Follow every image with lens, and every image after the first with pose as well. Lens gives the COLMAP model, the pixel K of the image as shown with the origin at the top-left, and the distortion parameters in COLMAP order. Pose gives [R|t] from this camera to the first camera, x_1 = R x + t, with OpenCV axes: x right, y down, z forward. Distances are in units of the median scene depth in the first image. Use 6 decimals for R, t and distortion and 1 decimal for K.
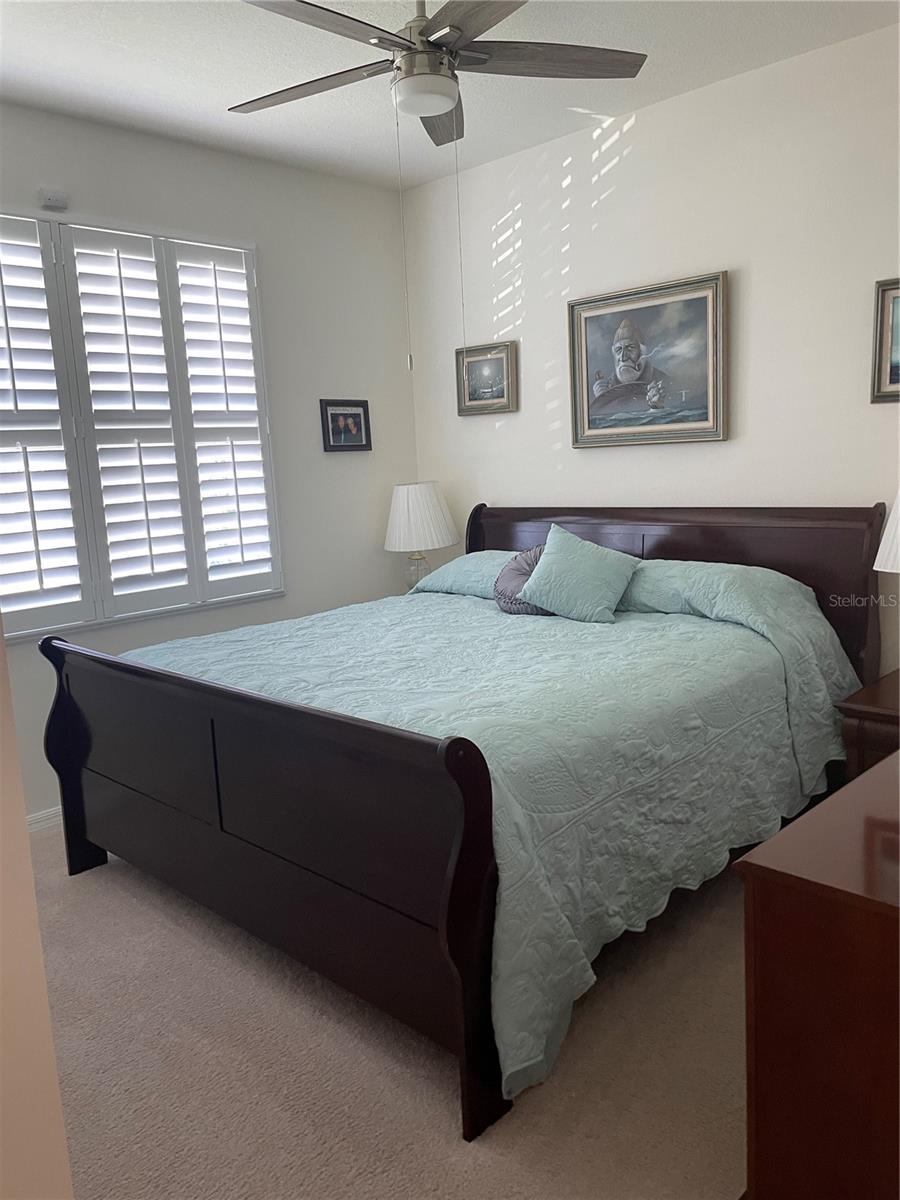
lens RADIAL K [[925.5, 0, 446.2], [0, 925.5, 604.0], [0, 0, 1]] dist [0.058145, -0.031700]
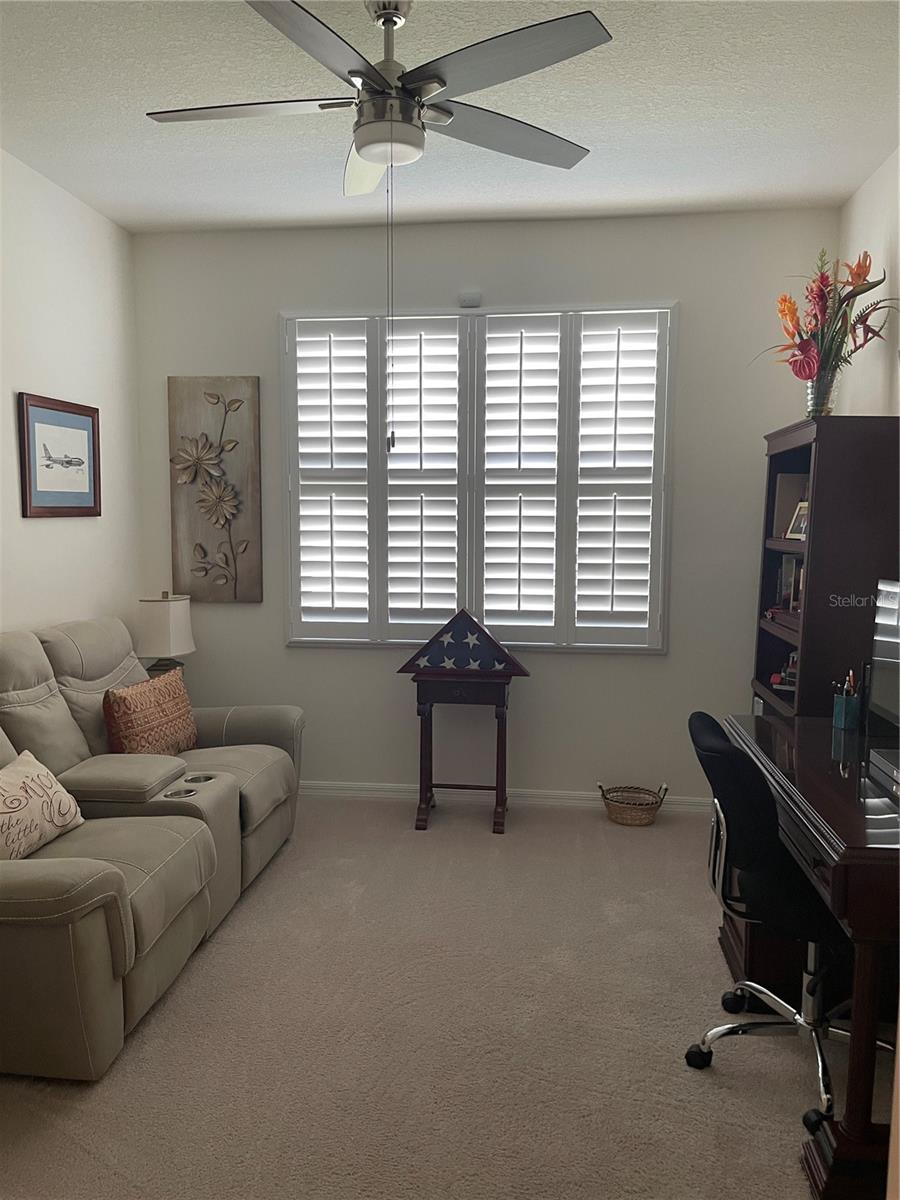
lens RADIAL K [[748.4, 0, 396.9], [0, 748.4, 598.1], [0, 0, 1]] dist [0.033293, -0.011584]
pose [[0.606676, 0.139389, -0.782633, 0.339096], [-0.163434, 0.985346, 0.048804, -0.075882], [0.777968, 0.098300, 0.620567, 0.353260]]
